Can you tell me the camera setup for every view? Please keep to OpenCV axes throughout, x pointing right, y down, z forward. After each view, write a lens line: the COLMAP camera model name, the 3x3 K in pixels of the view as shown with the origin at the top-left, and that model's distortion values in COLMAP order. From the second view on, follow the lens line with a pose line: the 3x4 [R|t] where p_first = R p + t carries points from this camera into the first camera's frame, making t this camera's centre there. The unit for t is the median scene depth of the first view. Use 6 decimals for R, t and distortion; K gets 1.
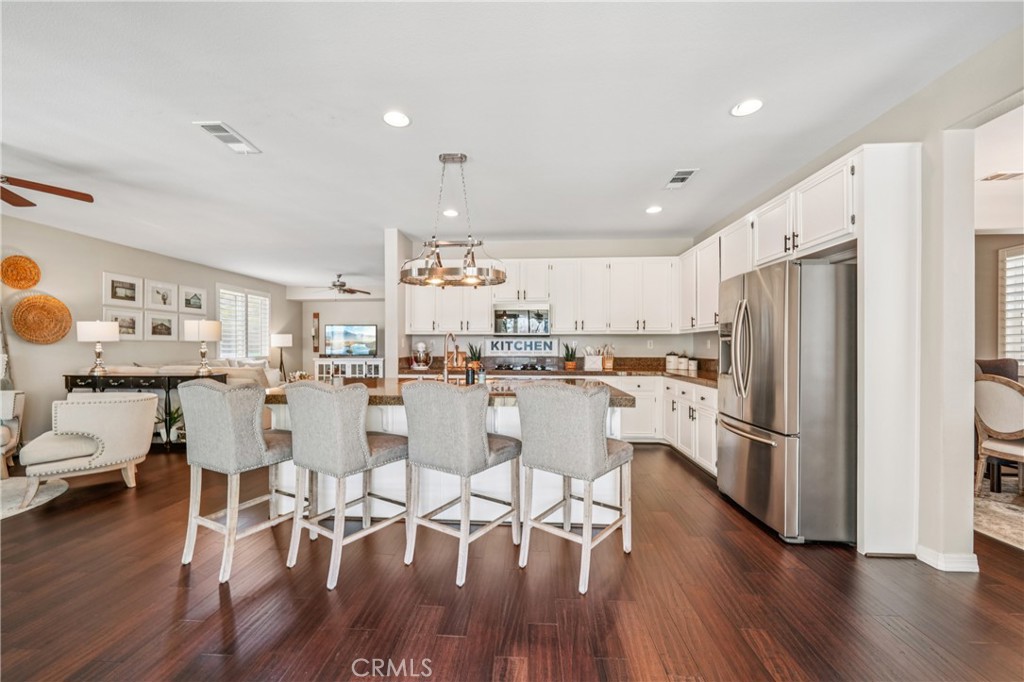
lens RADIAL K [[395.0, 0, 515.3], [0, 395.0, 347.7], [0, 0, 1]] dist [0.000851, -0.000608]
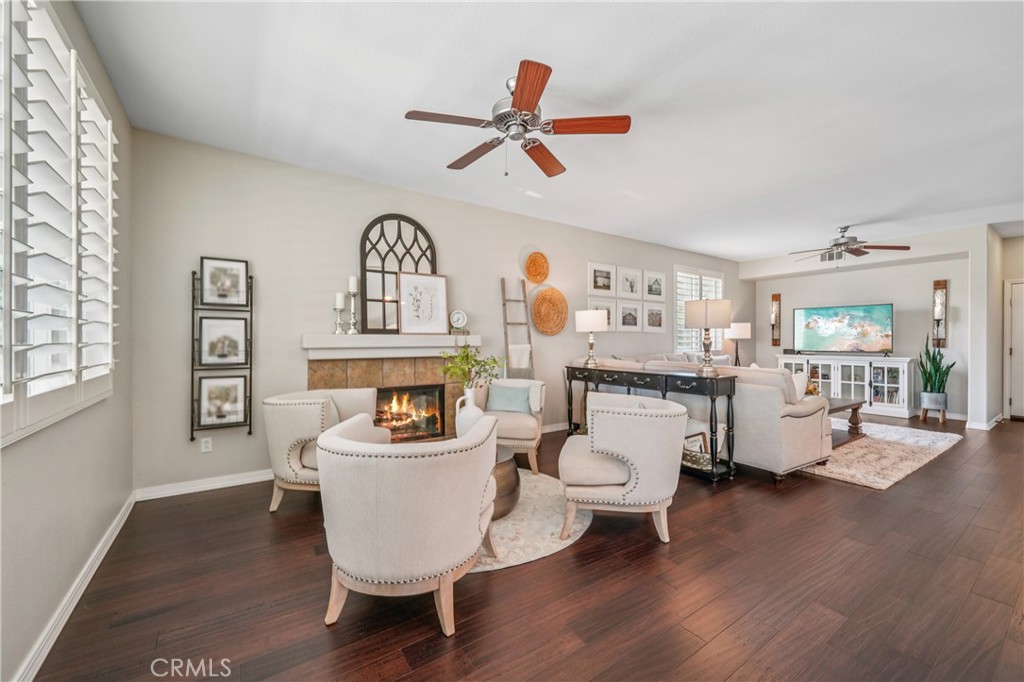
lens RADIAL K [[395.0, 0, 508.9], [0, 395.0, 339.9], [0, 0, 1]] dist [0.000851, -0.000608]
pose [[0.616312, 0.000058, -0.787502, -0.362714], [-0.004078, 0.999987, -0.003118, 0.005678], [0.787491, 0.005133, 0.616305, 0.222548]]
